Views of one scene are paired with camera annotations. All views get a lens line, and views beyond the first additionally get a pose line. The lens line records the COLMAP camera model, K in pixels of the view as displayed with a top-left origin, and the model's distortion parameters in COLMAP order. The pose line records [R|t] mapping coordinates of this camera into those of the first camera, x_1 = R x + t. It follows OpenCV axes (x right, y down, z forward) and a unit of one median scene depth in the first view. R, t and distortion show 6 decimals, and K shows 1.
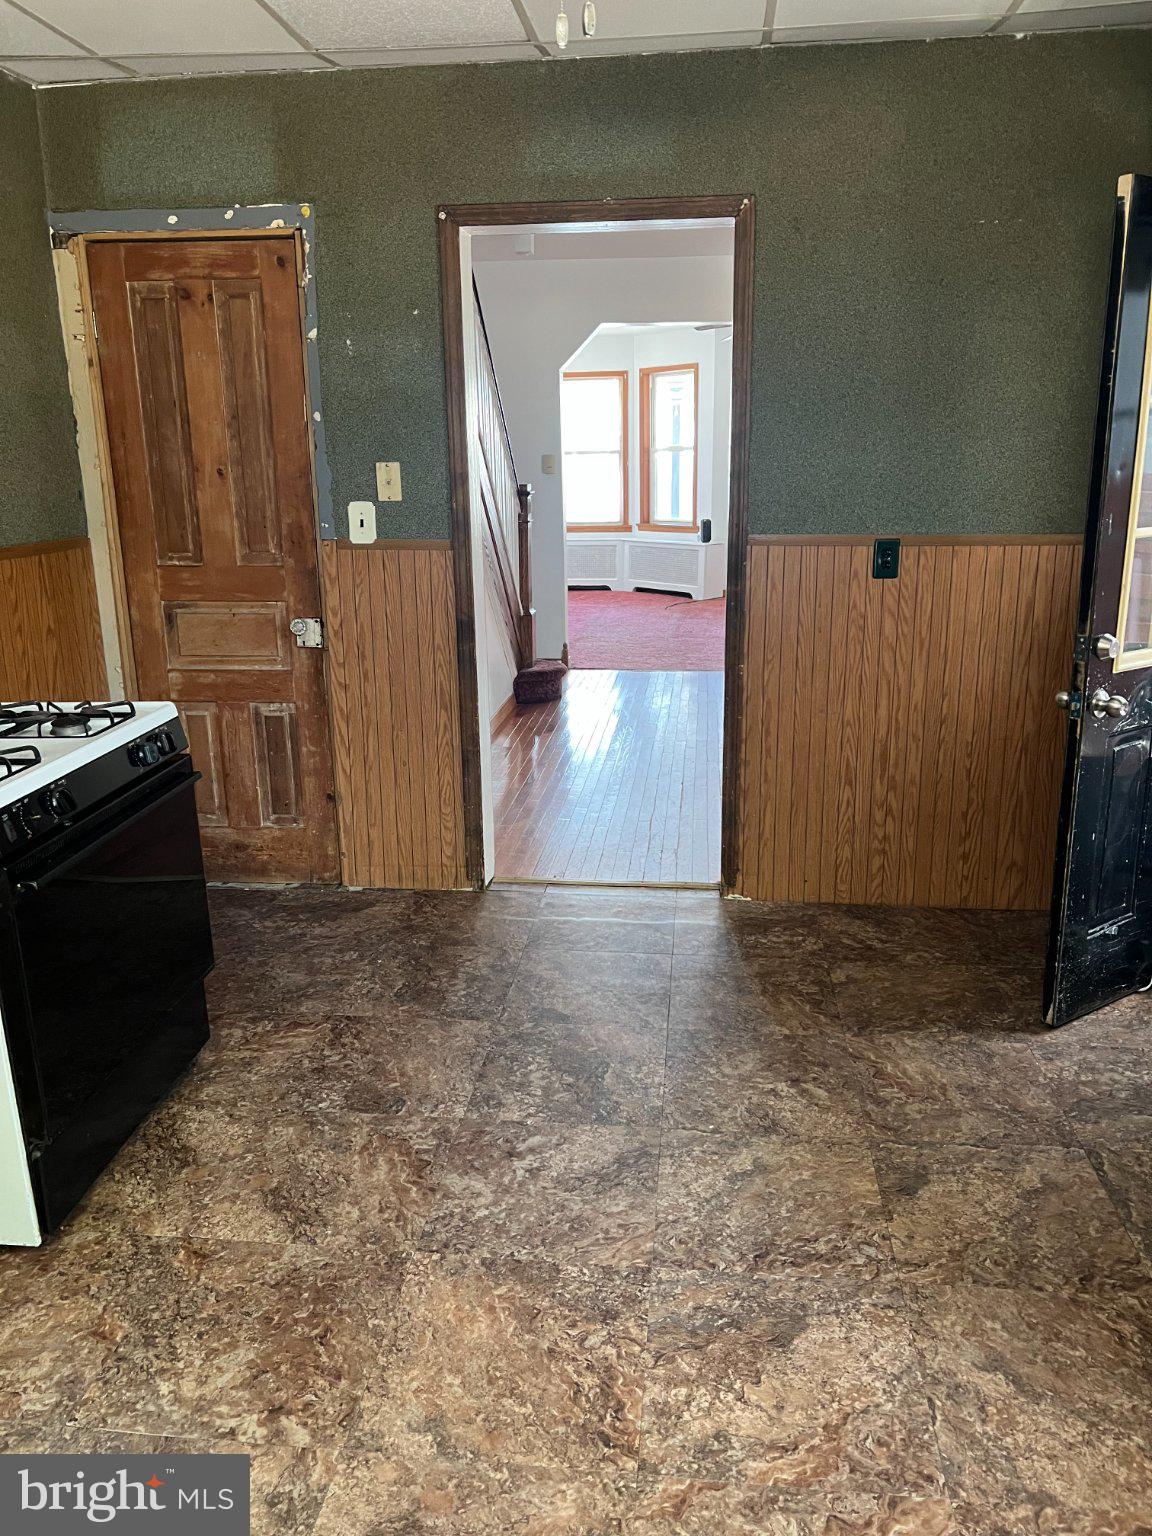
lens RADIAL K [[1161.6, 0, 584.6], [0, 1161.6, 770.7], [0, 0, 1]] dist [0.063937, -0.073893]
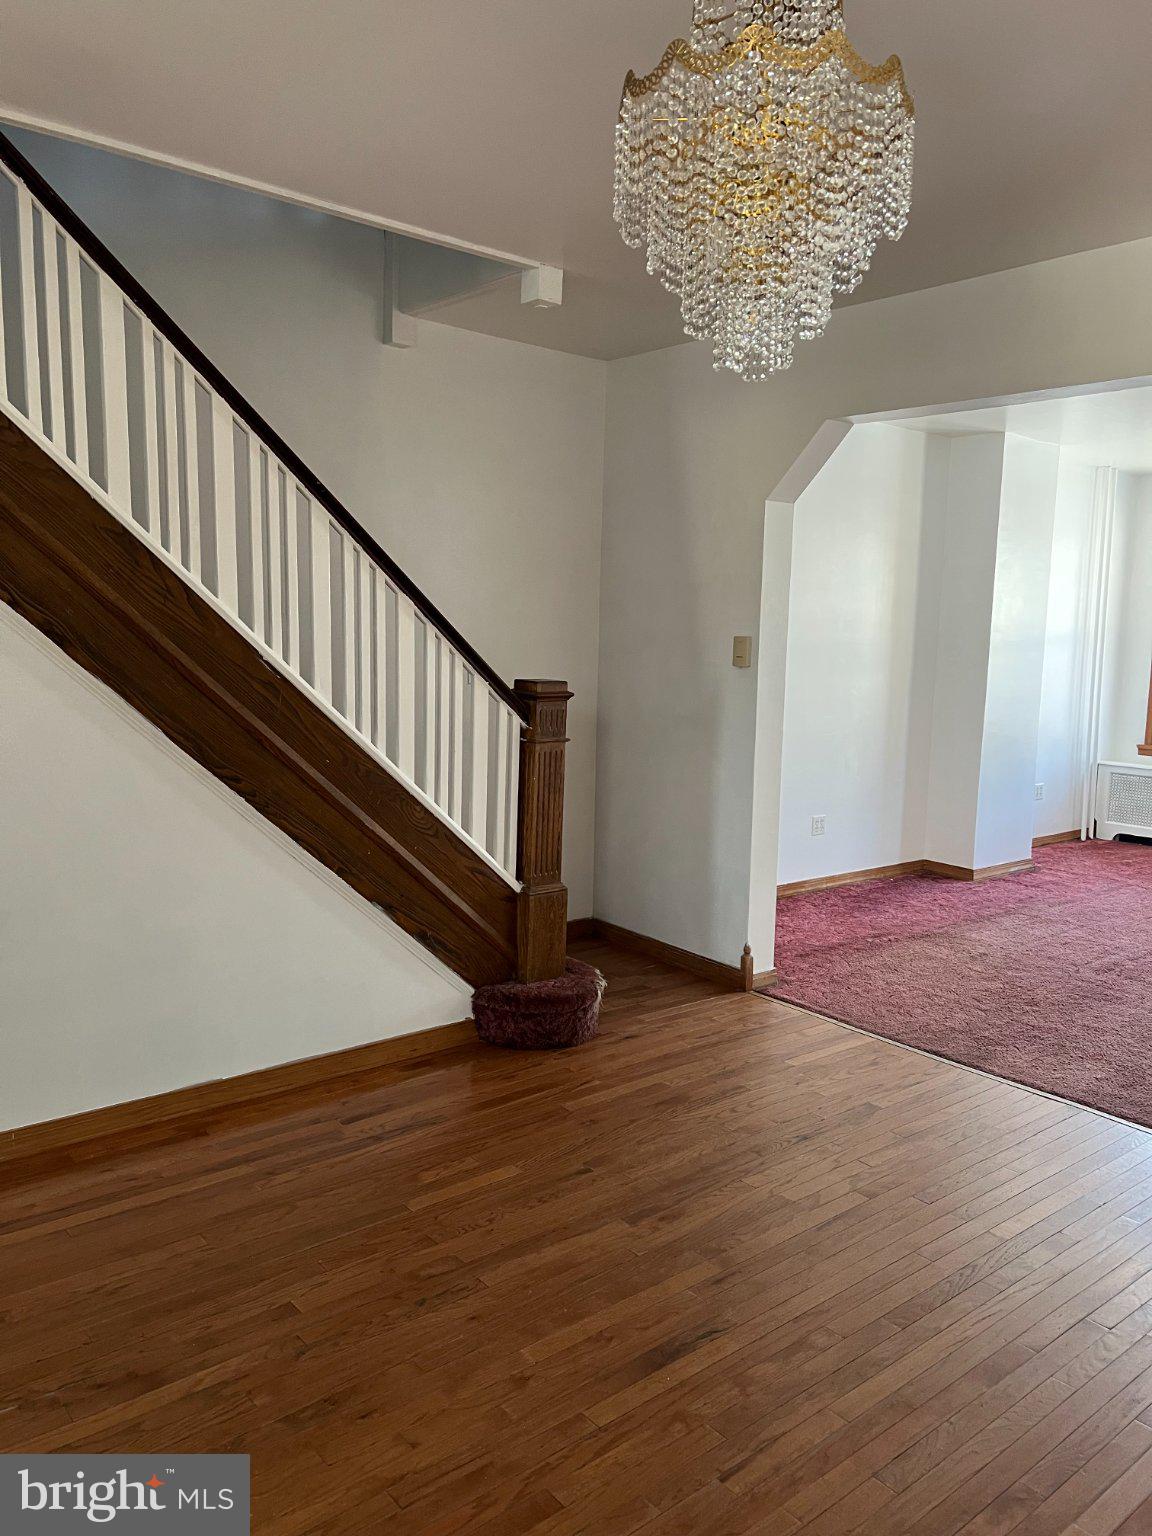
lens RADIAL K [[1161.6, 0, 583.6], [0, 1161.6, 772.8], [0, 0, 1]] dist [0.063937, -0.073893]
pose [[0.718615, 0.120951, -0.684809, 0.370790], [-0.216984, 0.974593, -0.055563, -0.166815], [0.660689, 0.188521, 0.726602, 0.574340]]
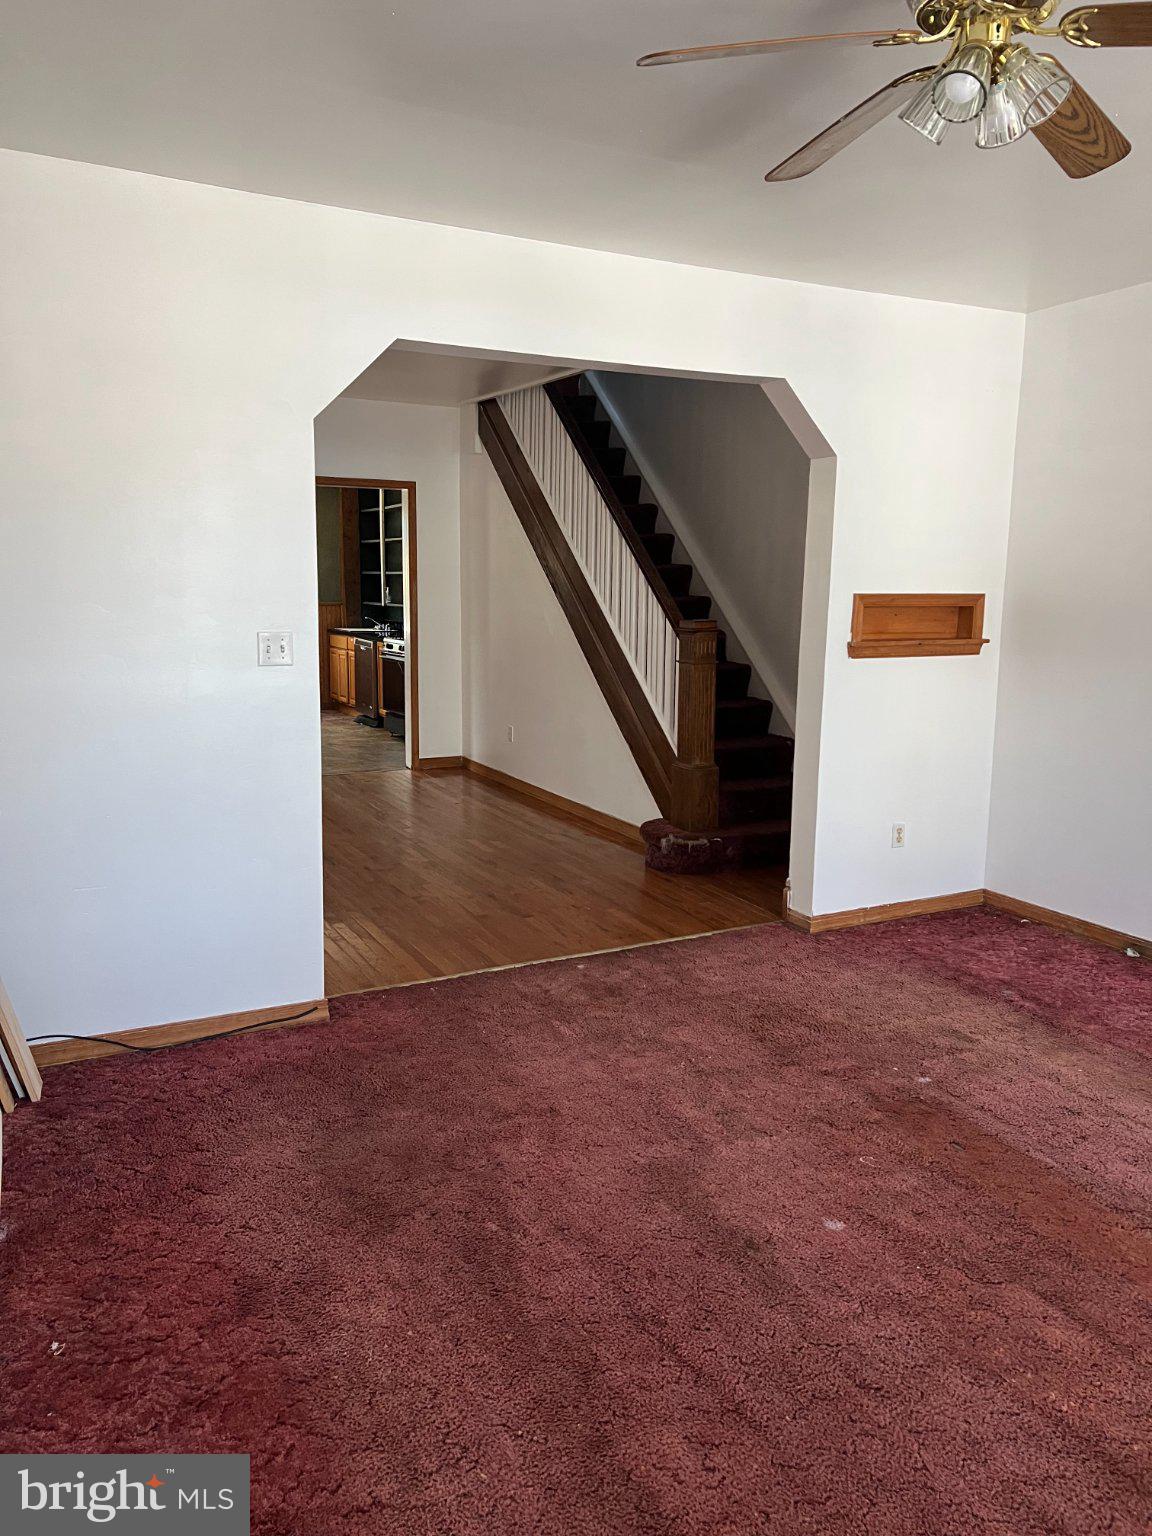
lens RADIAL K [[1161.6, 0, 583.3], [0, 1161.6, 777.9], [0, 0, 1]] dist [0.063937, -0.073893]
pose [[-0.832397, 0.102352, -0.544645, 0.485000], [-0.143015, 0.909832, 0.389554, -0.453887], [0.535408, 0.402157, -0.742704, 1.612563]]
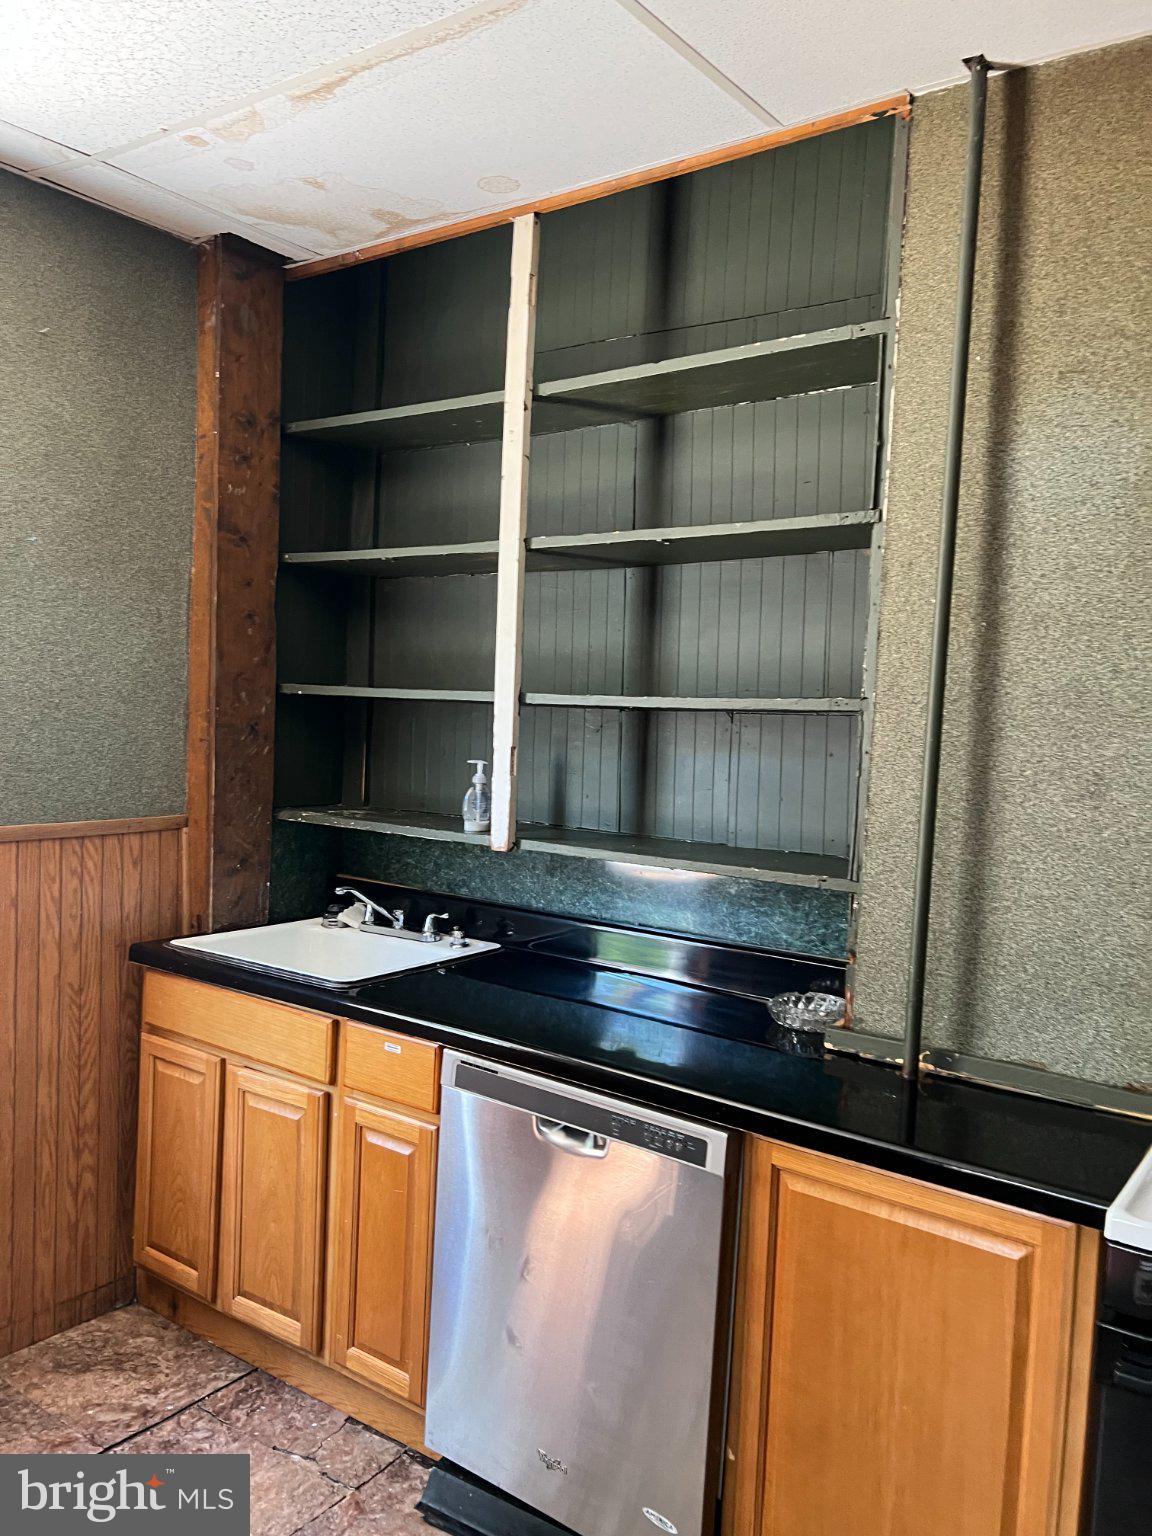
lens RADIAL K [[1161.6, 0, 571.9], [0, 1161.6, 771.4], [0, 0, 1]] dist [0.063937, -0.073893]
pose [[-0.504690, 0.045055, -0.862124, 0.070421], [-0.259808, 0.944415, 0.201447, -0.078398], [0.823279, 0.325655, -0.464931, 0.265588]]
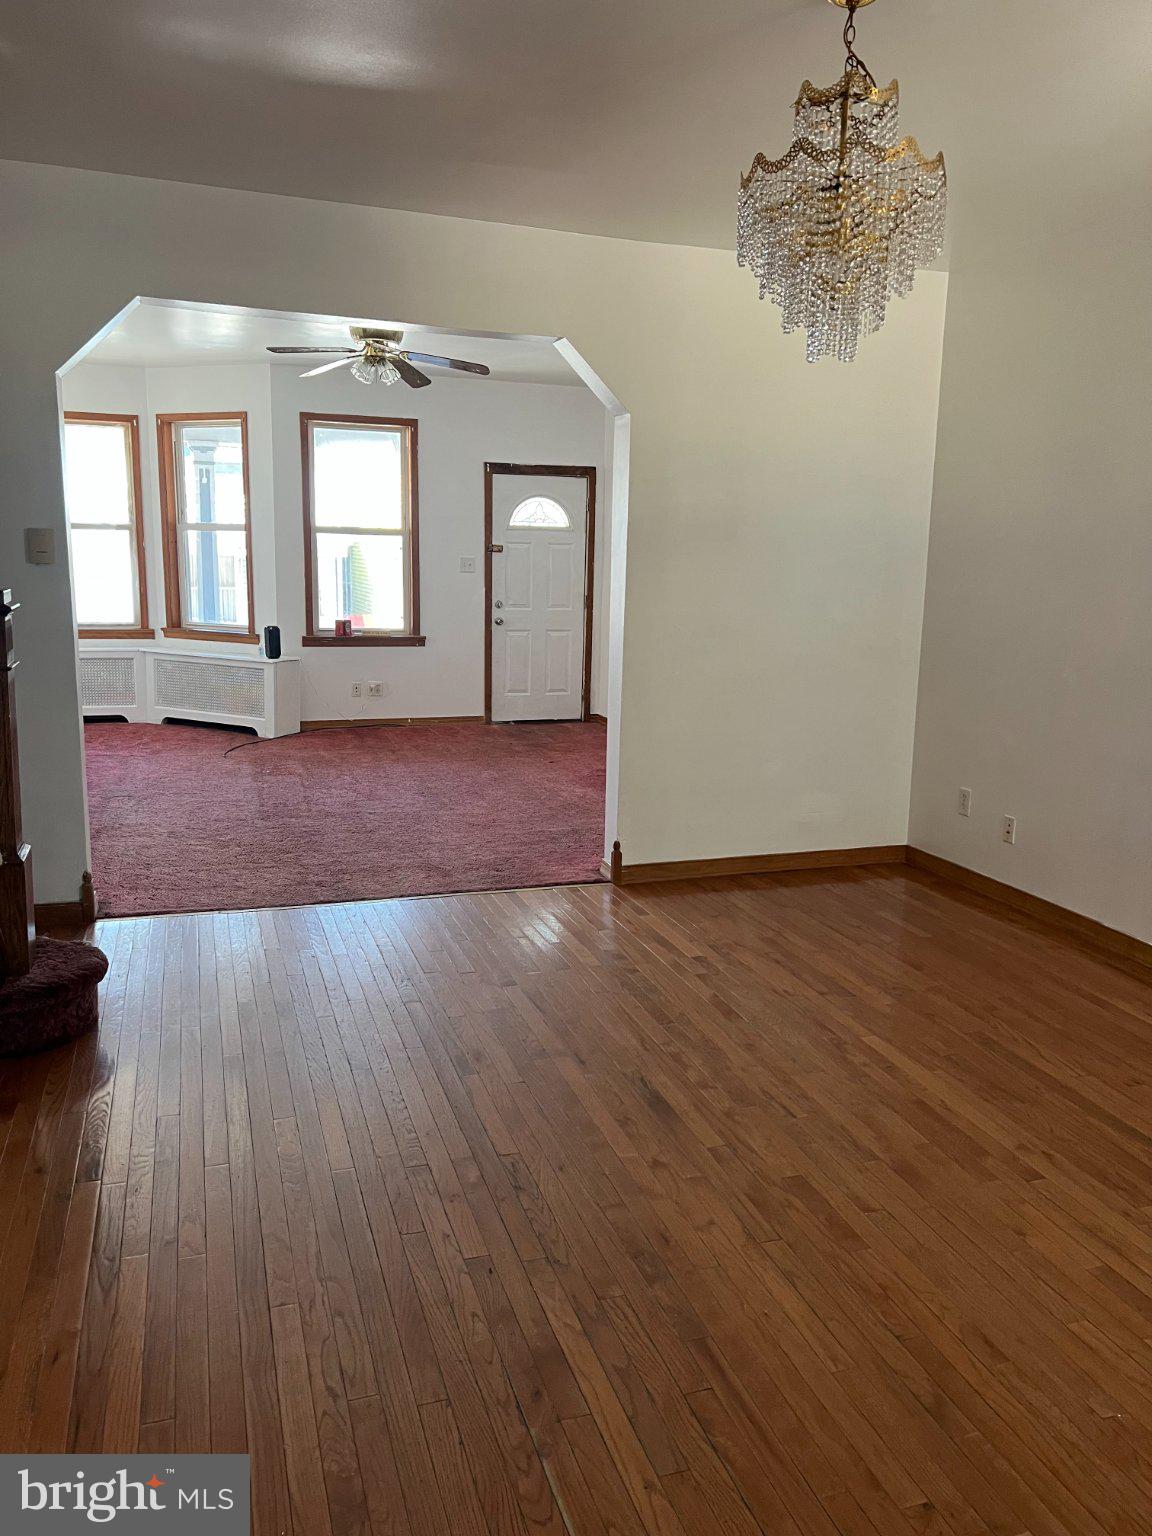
lens RADIAL K [[1161.6, 0, 590.3], [0, 1161.6, 761.9], [0, 0, 1]] dist [0.063937, -0.073893]
pose [[0.908523, -0.040485, 0.415868, -0.032929], [0.071718, 0.995634, -0.059752, -0.128783], [-0.411633, 0.084112, 0.907460, 0.469949]]
